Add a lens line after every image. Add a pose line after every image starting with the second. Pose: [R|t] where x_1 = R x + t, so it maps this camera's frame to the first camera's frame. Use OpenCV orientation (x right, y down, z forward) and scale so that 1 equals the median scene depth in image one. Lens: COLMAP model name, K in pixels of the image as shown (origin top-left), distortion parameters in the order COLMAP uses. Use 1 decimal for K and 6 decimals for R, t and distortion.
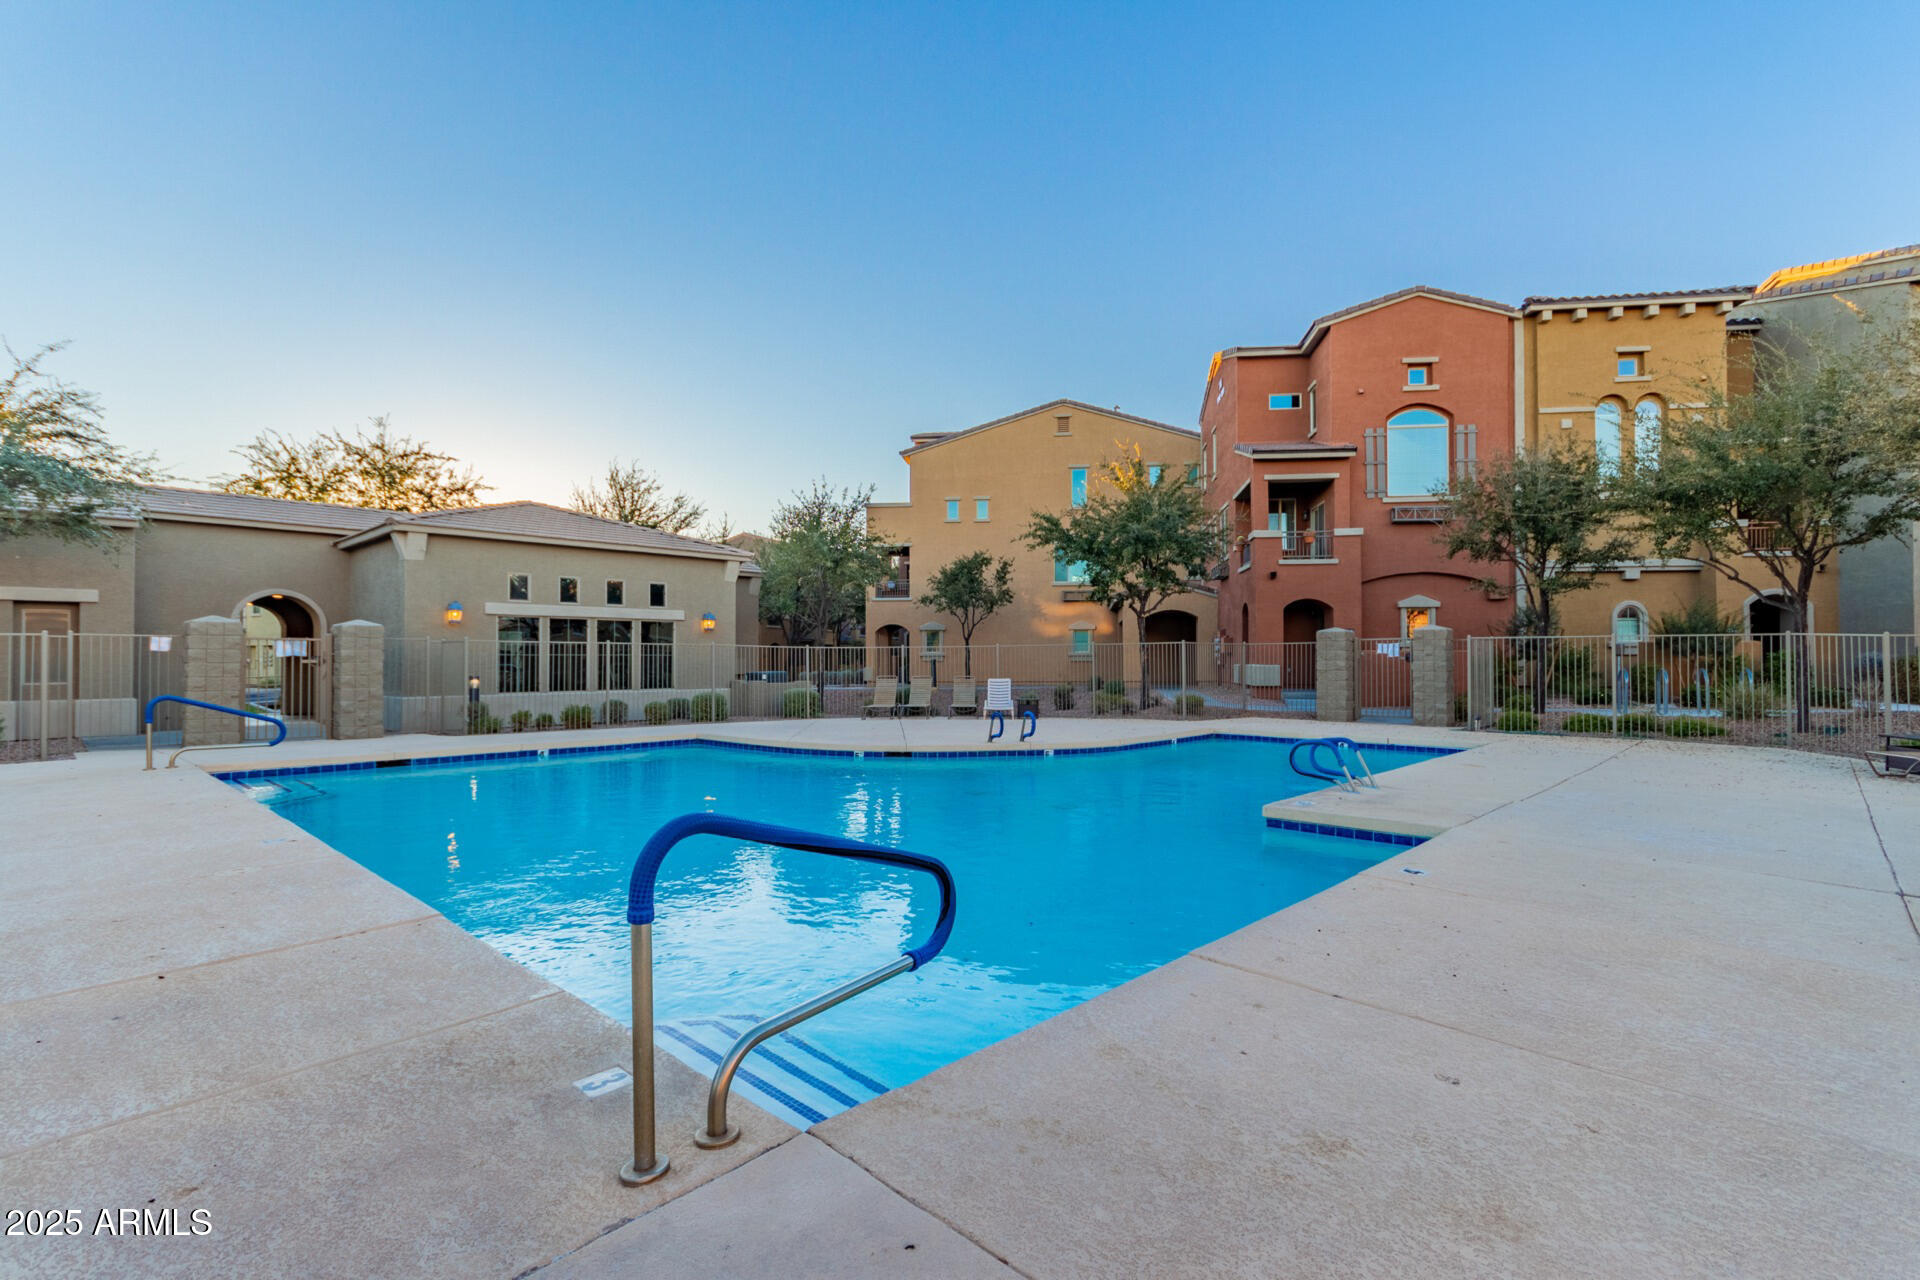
lens RADIAL K [[880.9, 0, 973.1], [0, 880.9, 650.8], [0, 0, 1]] dist [-0.024415, -0.001037]
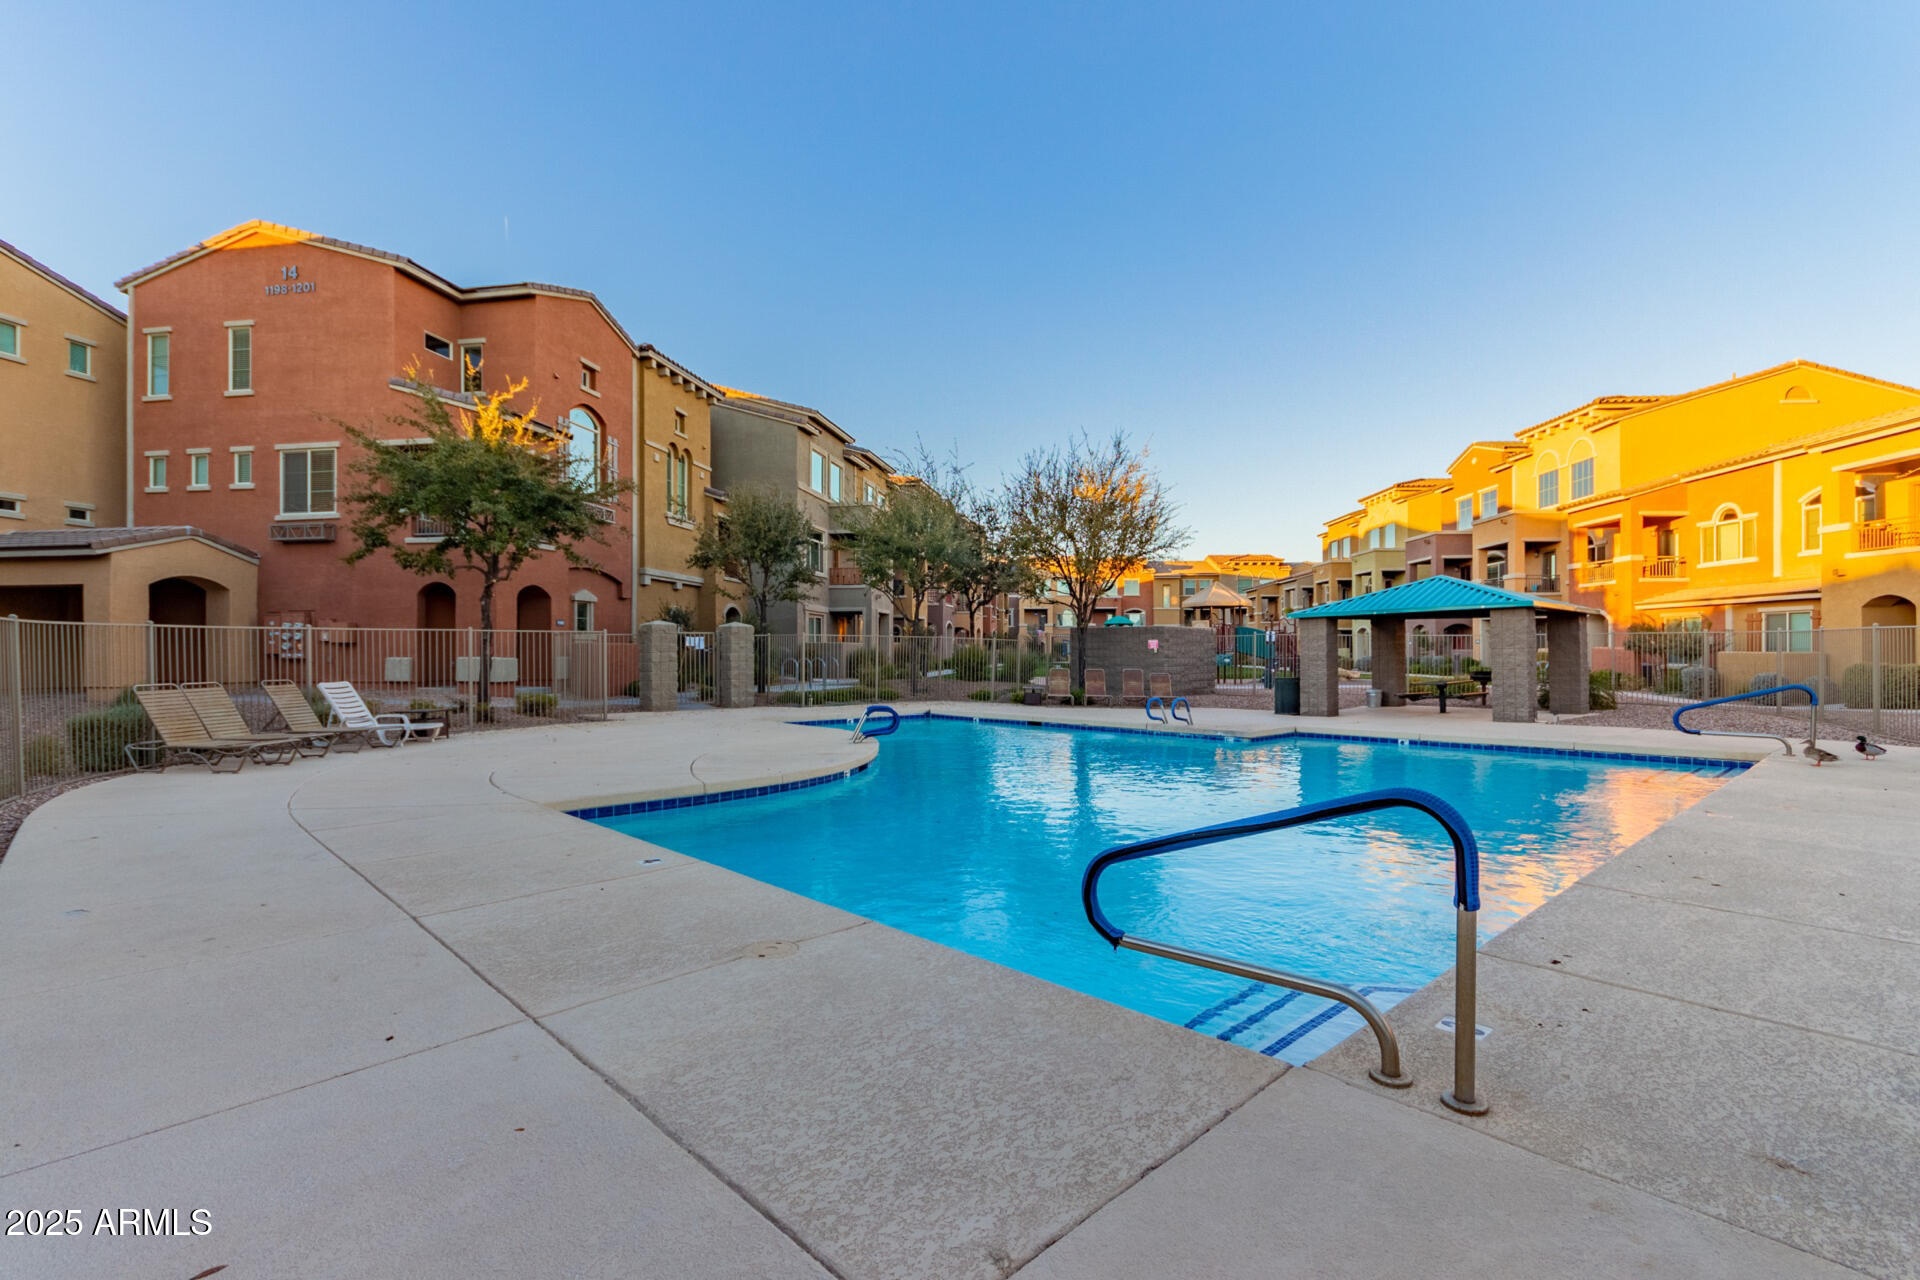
lens RADIAL K [[880.9, 0, 972.7], [0, 880.9, 646.9], [0, 0, 1]] dist [-0.024415, -0.001037]
pose [[0.020600, 0.004540, 0.999777, -0.594660], [-0.010413, 0.999936, -0.004327, 0.005178], [-0.999734, -0.010321, 0.020646, 0.591361]]
